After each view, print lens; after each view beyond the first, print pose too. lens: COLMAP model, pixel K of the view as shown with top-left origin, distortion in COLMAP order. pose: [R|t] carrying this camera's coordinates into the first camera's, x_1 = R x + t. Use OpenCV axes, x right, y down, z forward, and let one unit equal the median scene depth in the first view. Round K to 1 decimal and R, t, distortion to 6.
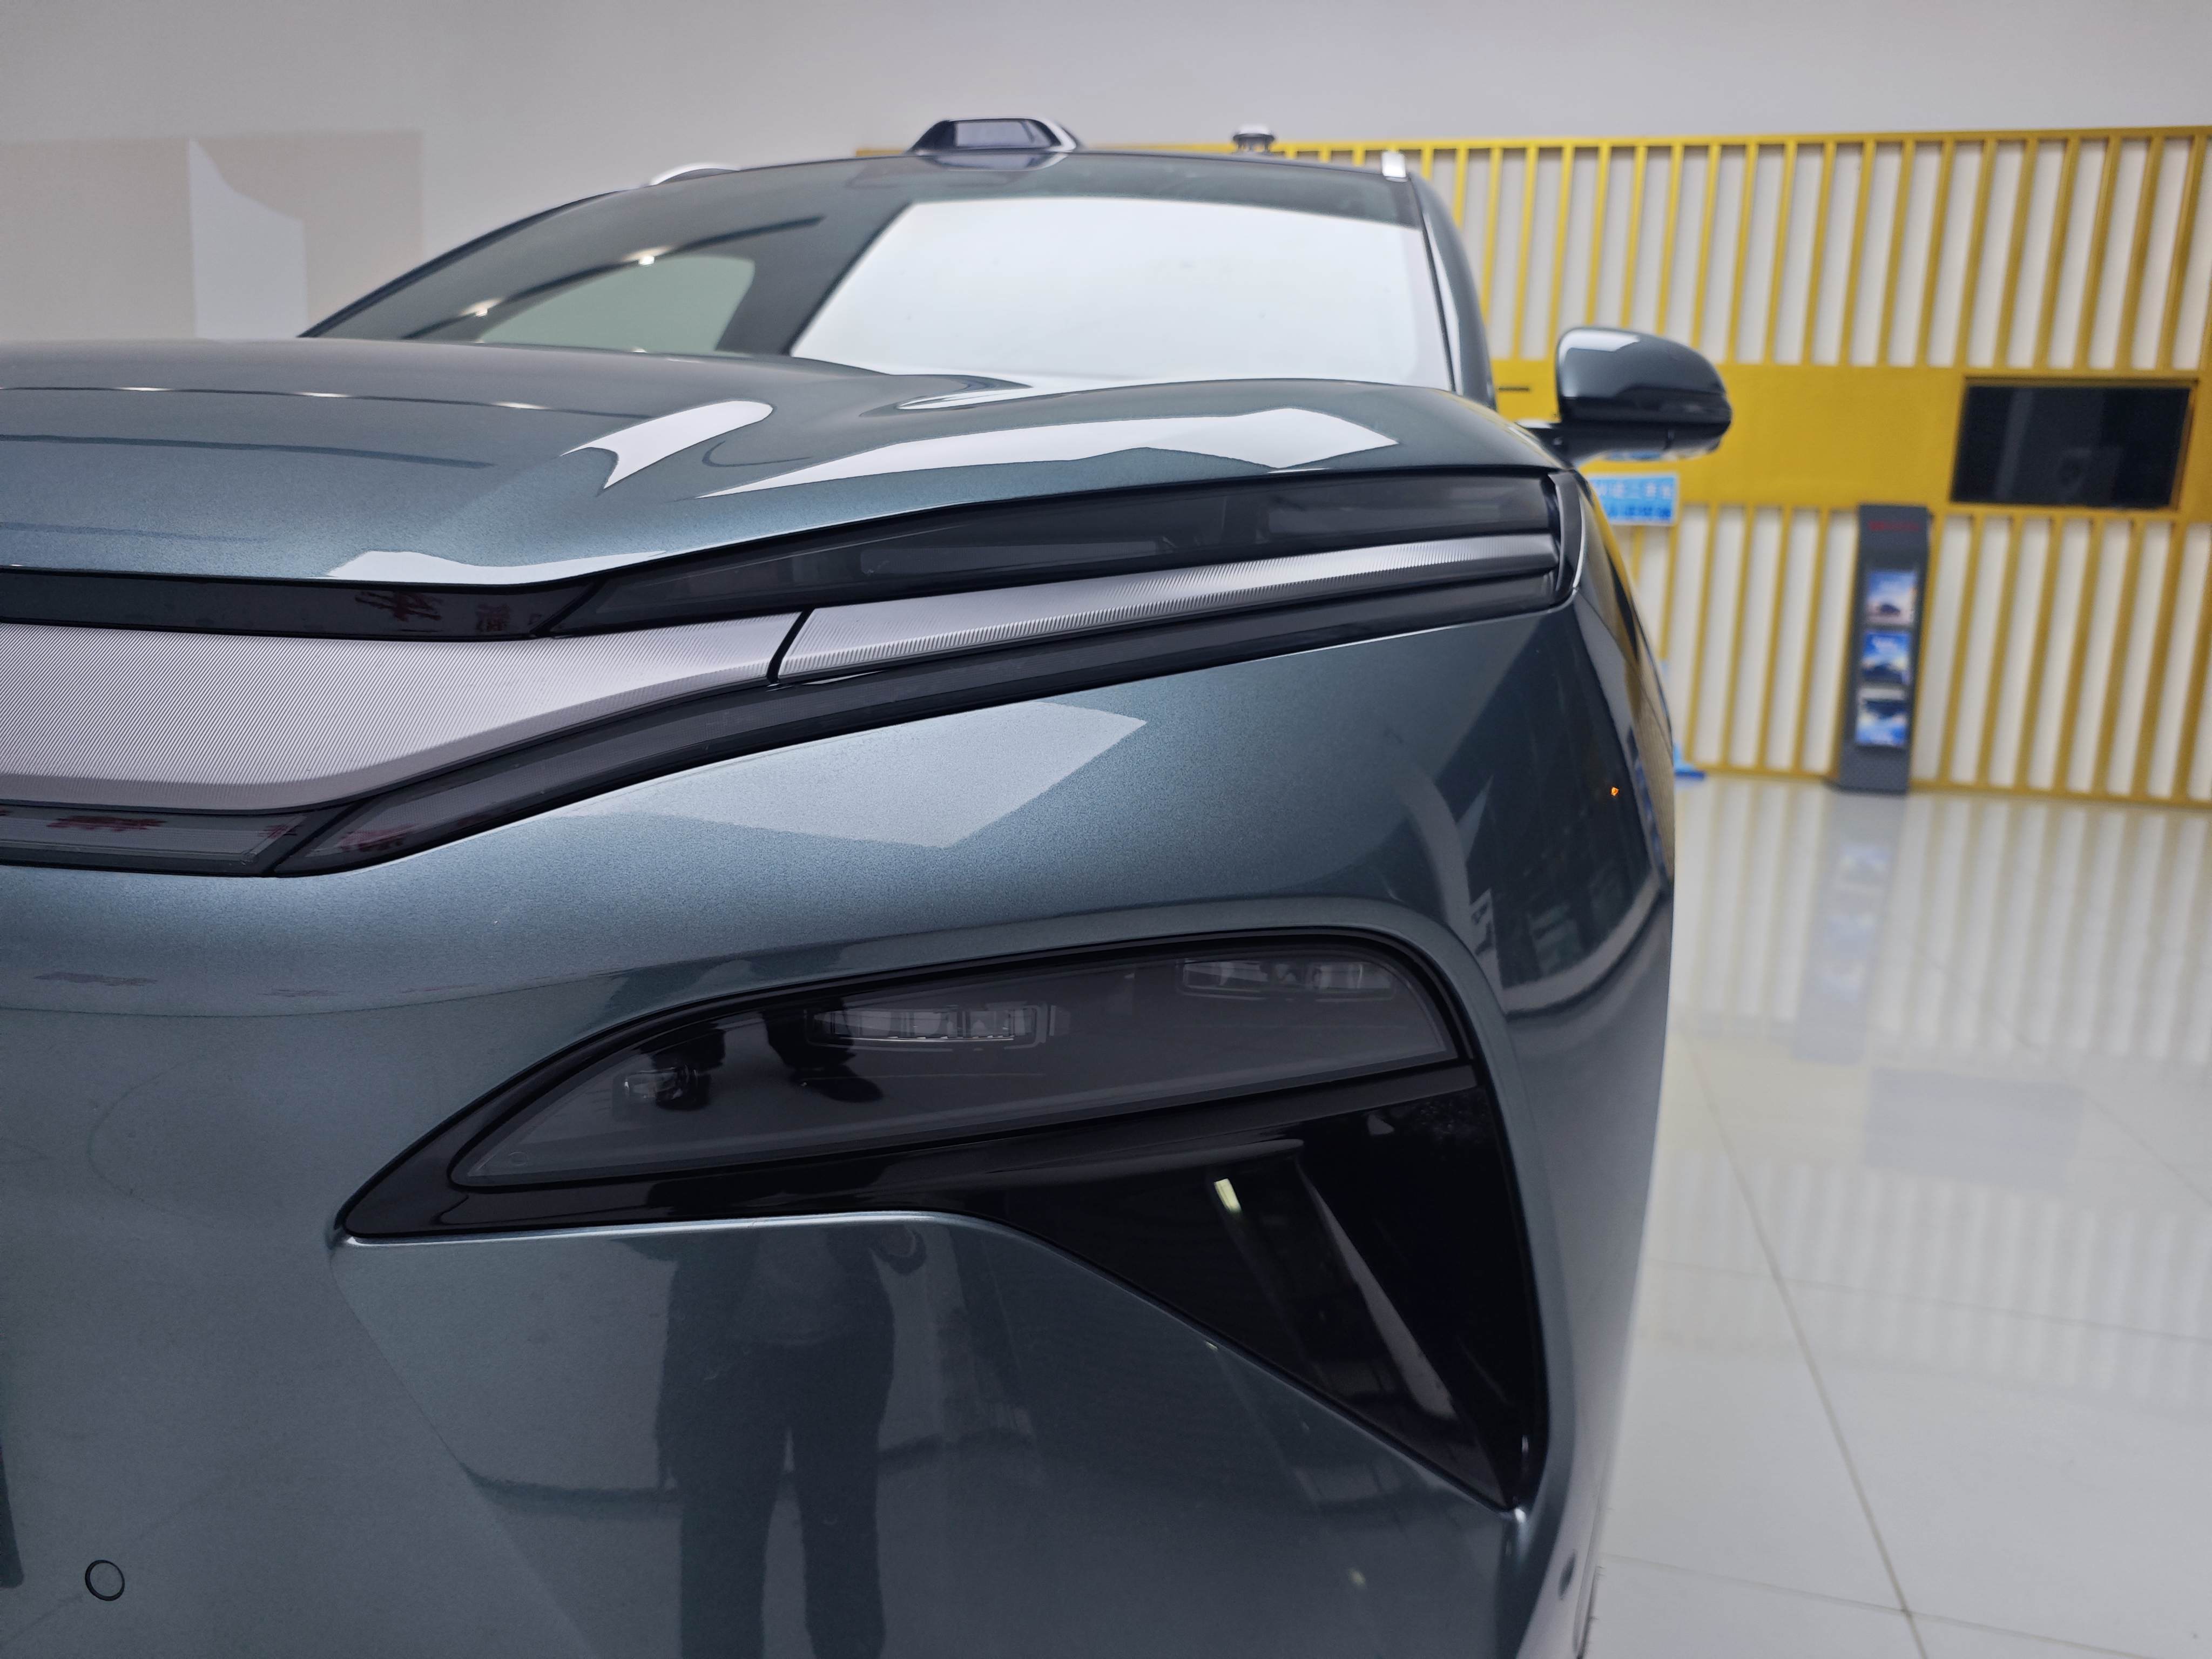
lens RADIAL K [[1621.7, 0, 1099.3], [0, 1621.7, 862.5], [0, 0, 1]] dist [-0.042158, 0.031253]
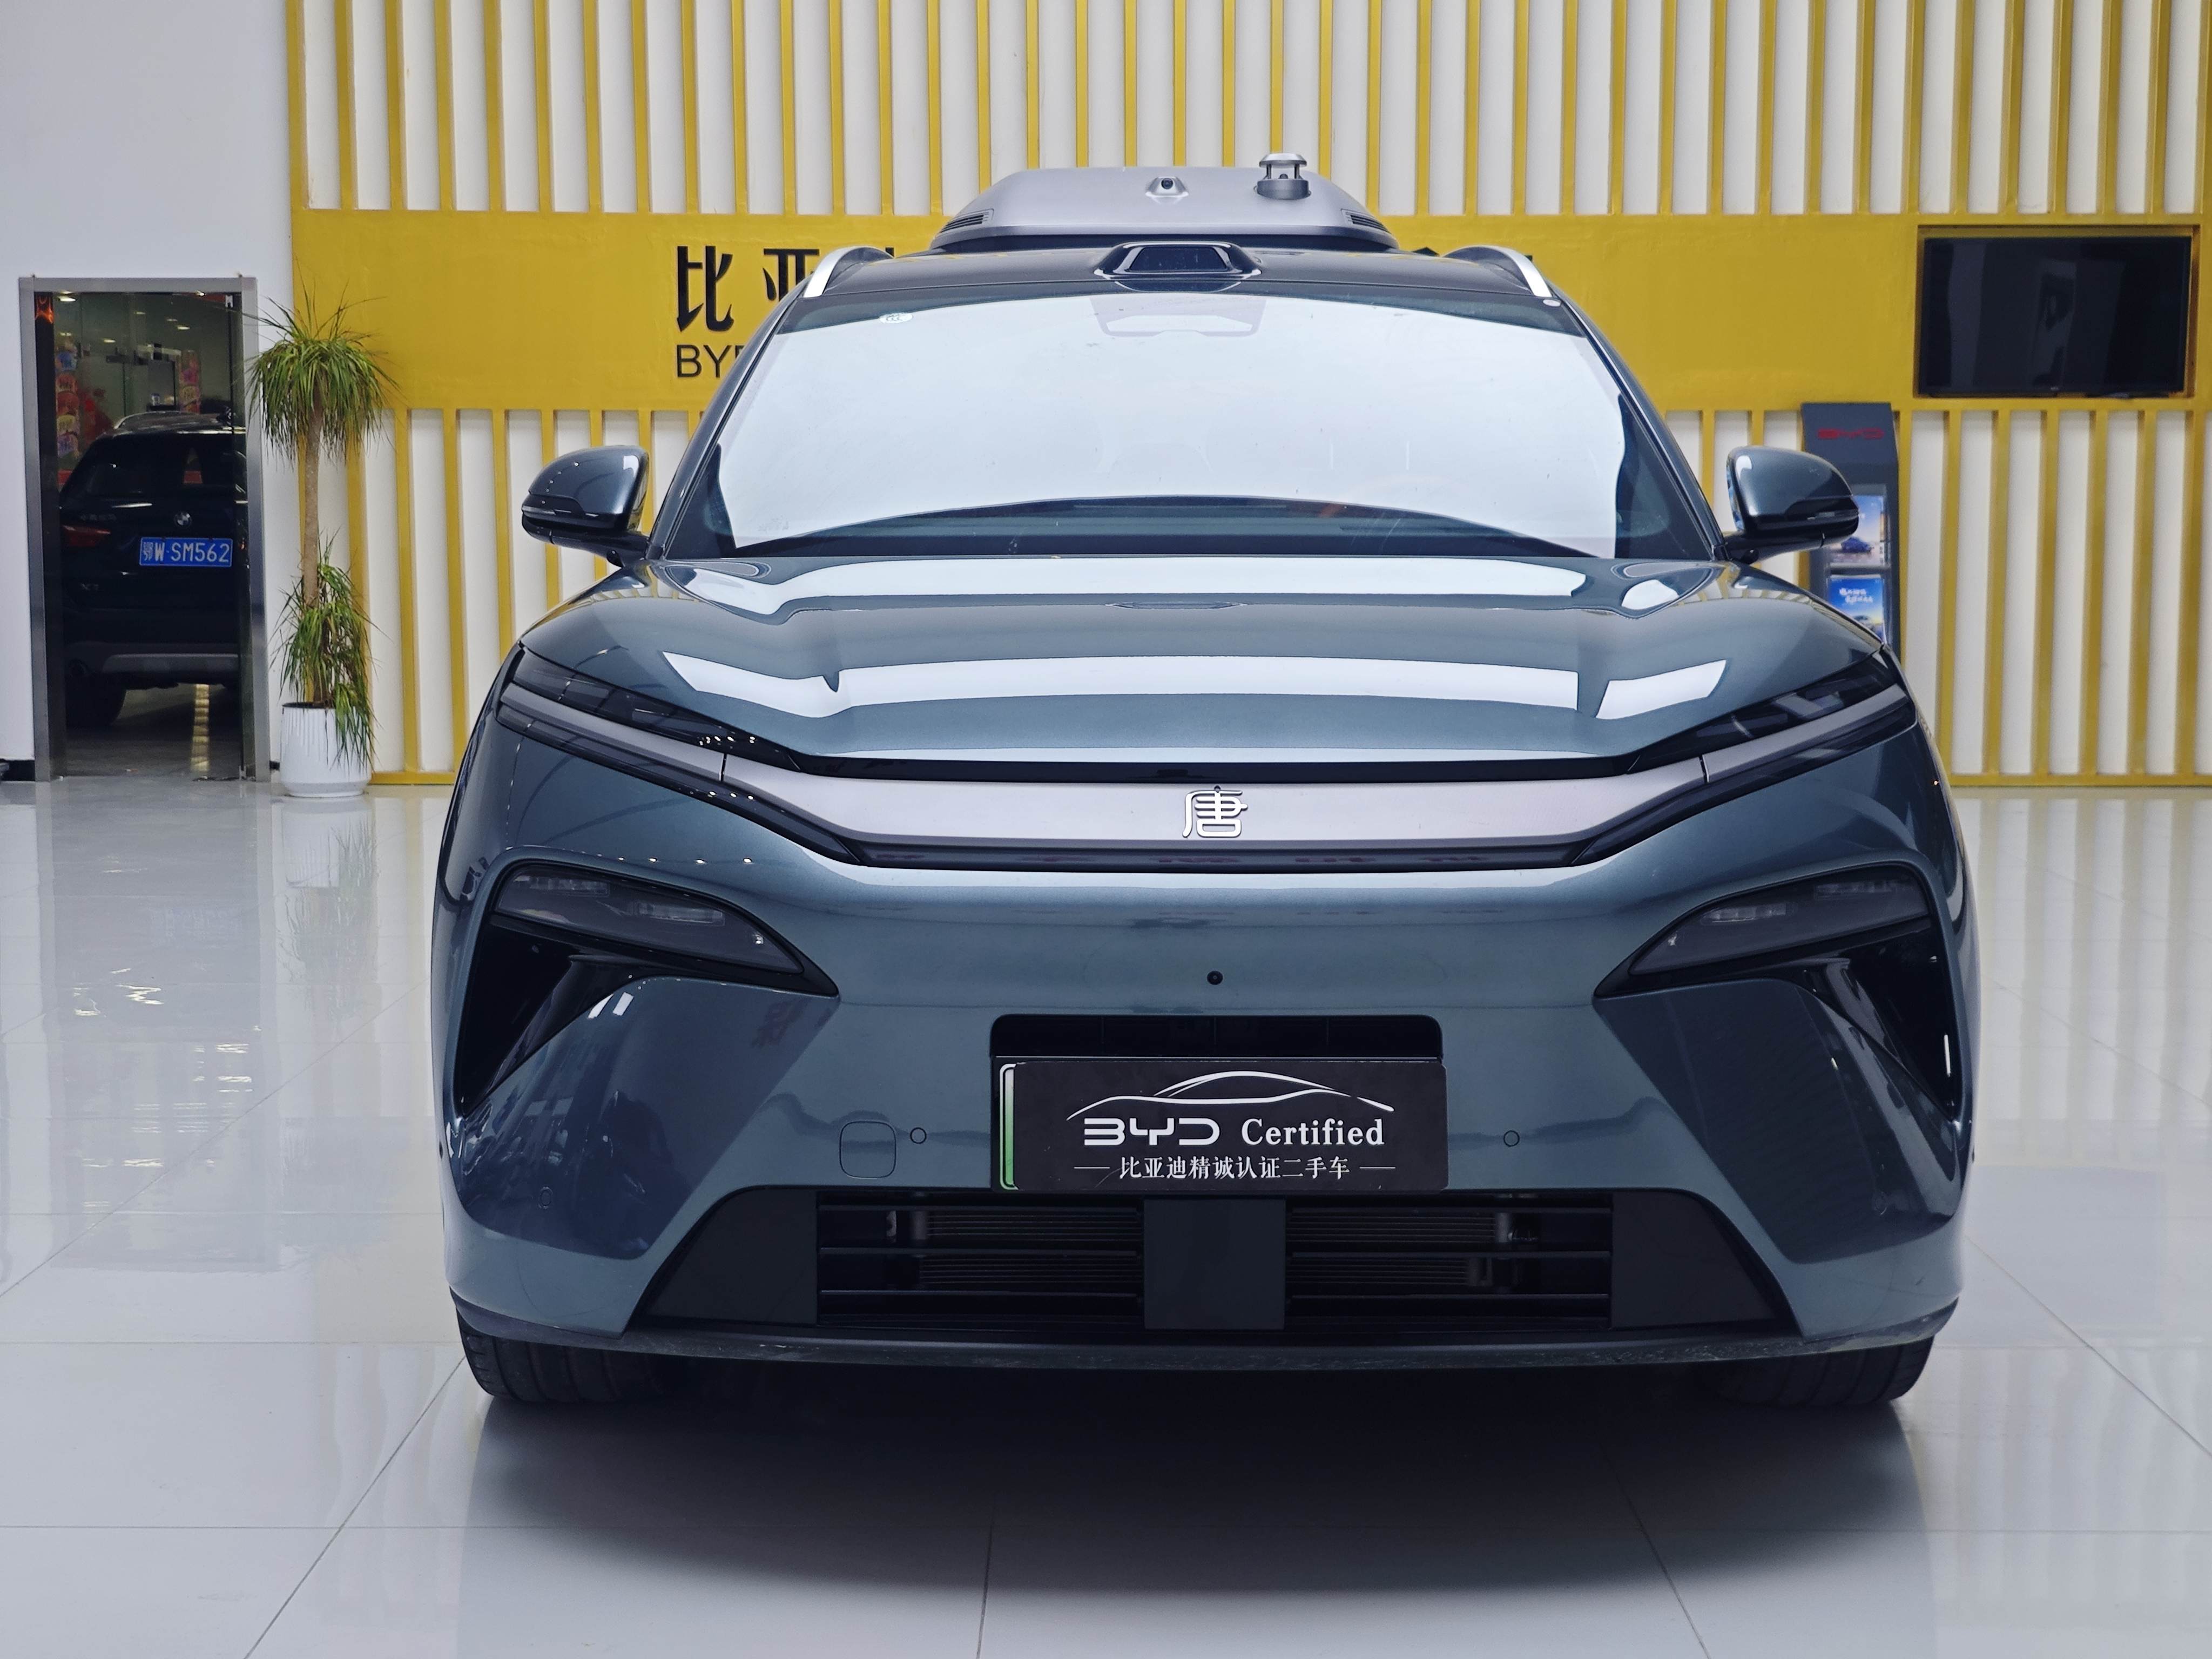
lens RADIAL K [[3030.8, 0, 1225.5], [0, 3030.8, 790.1], [0, 0, 1]] dist [0.000740, 0.000000]
pose [[0.962267, -0.069565, 0.263065, -0.155337], [0.087851, 0.994421, -0.058386, 0.008323], [-0.257536, 0.079293, 0.963010, -0.246678]]
